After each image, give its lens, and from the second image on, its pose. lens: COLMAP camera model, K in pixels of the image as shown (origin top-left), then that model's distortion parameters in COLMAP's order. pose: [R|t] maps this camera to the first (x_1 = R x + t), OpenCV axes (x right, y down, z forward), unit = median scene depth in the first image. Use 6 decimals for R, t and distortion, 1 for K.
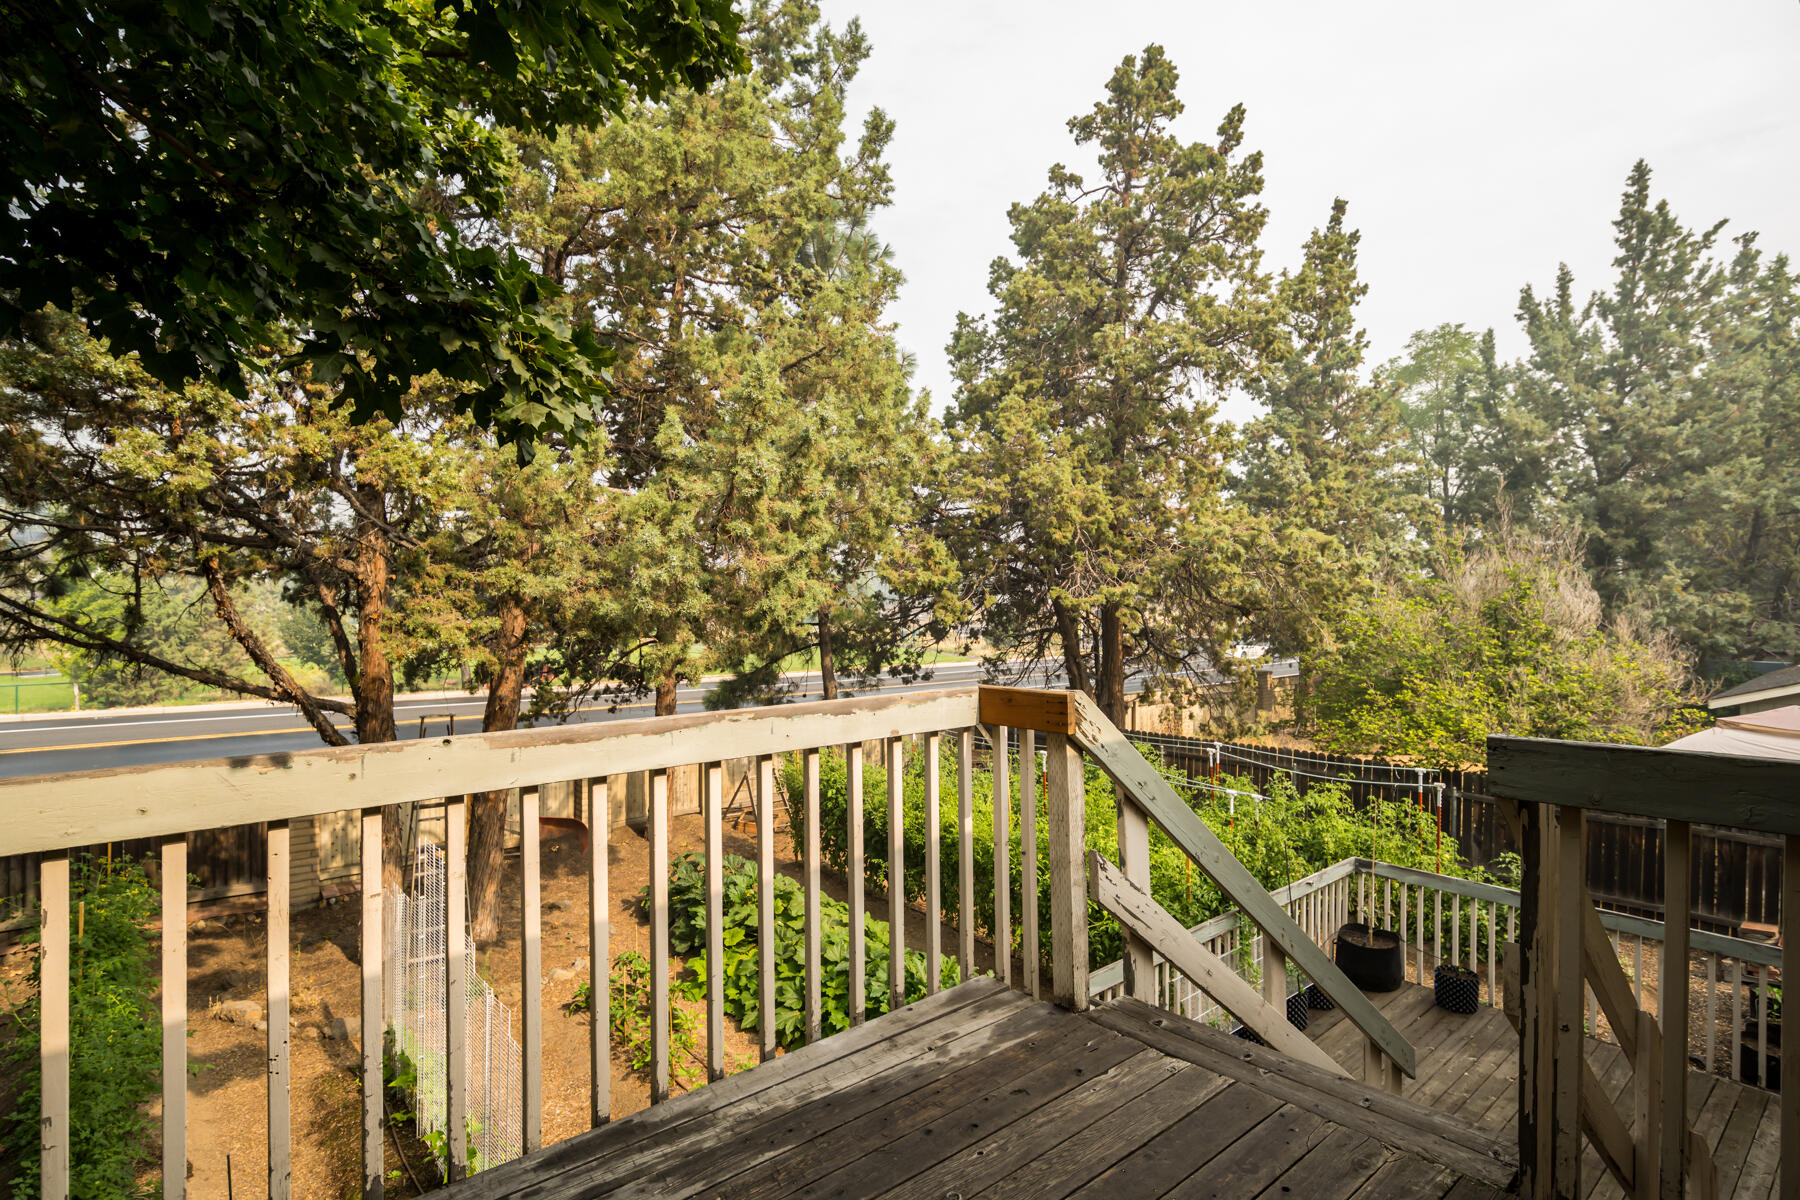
lens RADIAL K [[918.5, 0, 899.3], [0, 918.5, 604.2], [0, 0, 1]] dist [-0.021530, 0.011054]
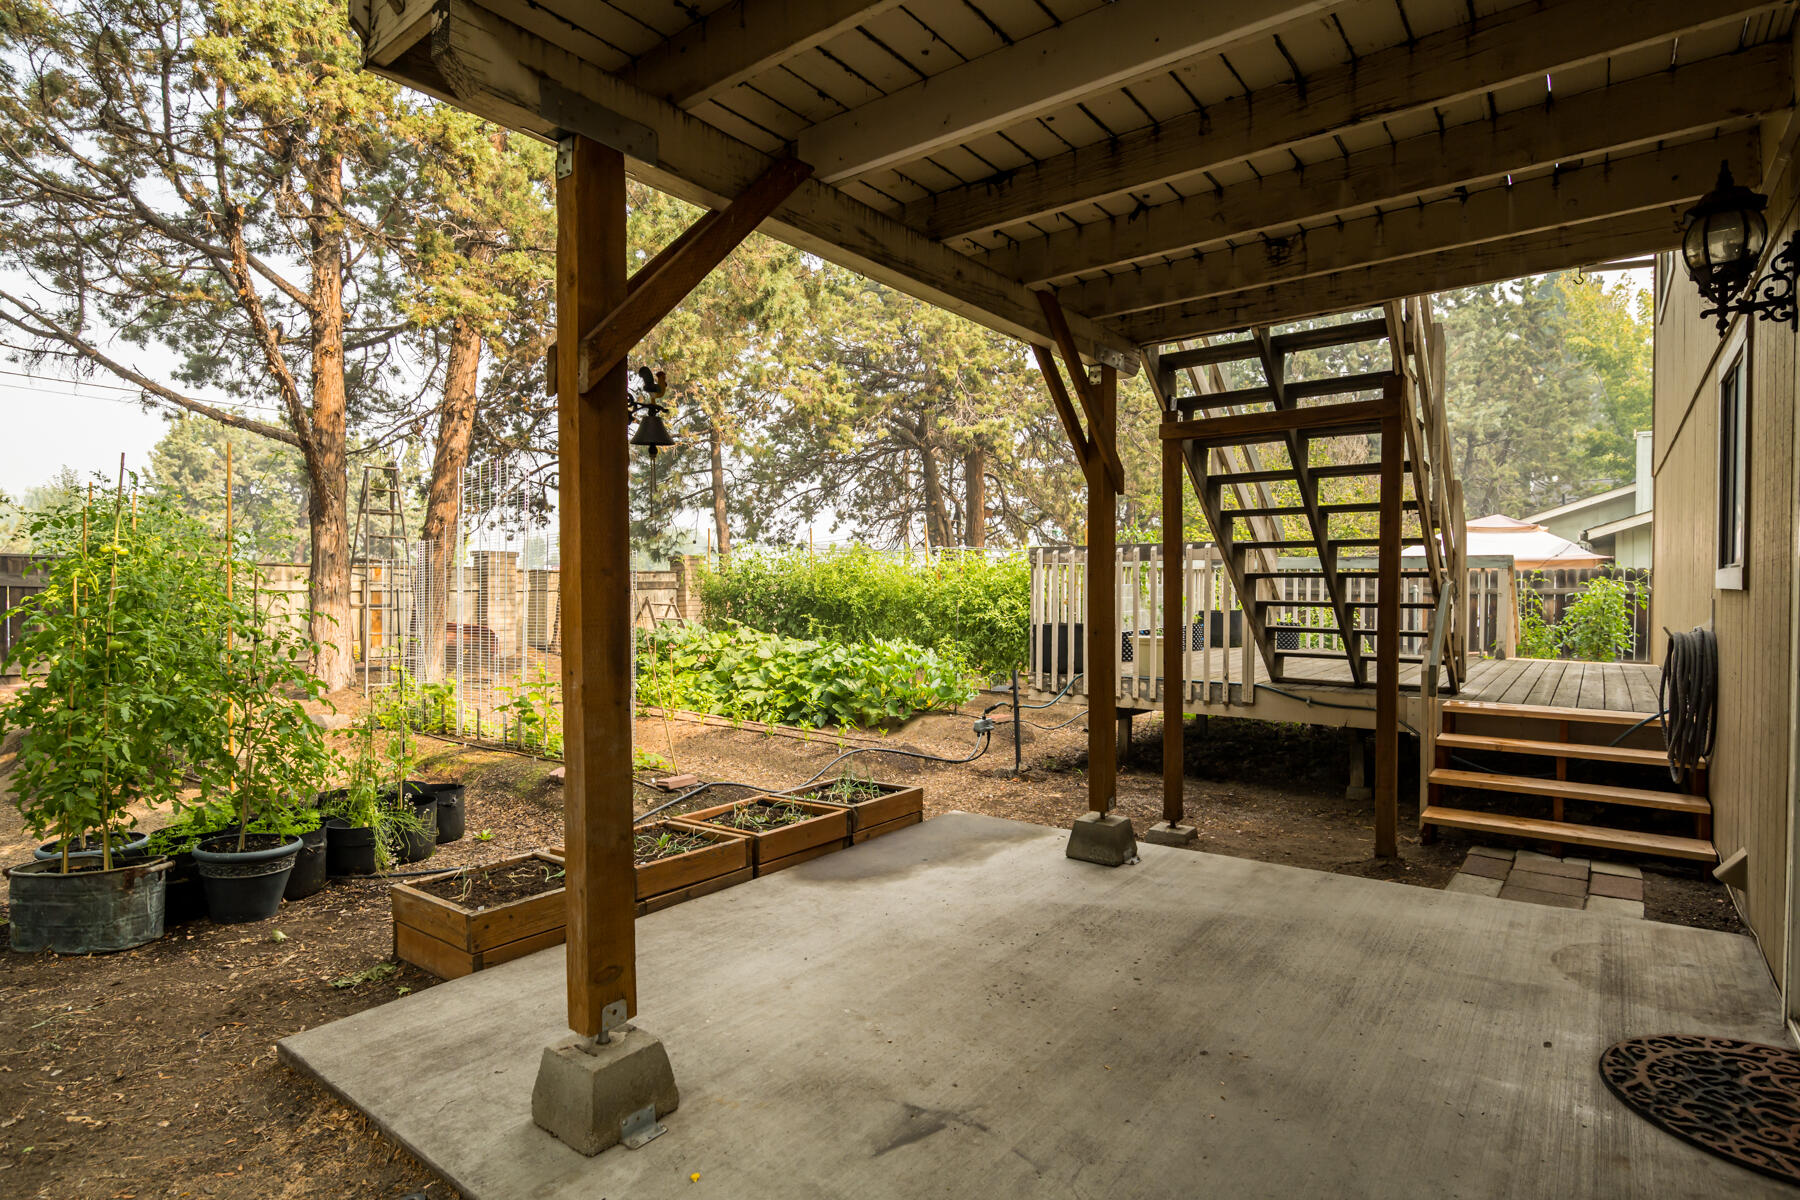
lens RADIAL K [[918.5, 0, 900.1], [0, 918.5, 600.1], [0, 0, 1]] dist [-0.021530, 0.011054]
pose [[0.978948, 0.004903, 0.204051, -0.072131], [-0.006415, 0.999957, 0.006748, 0.130099], [-0.204009, -0.007915, 0.978937, -0.061308]]
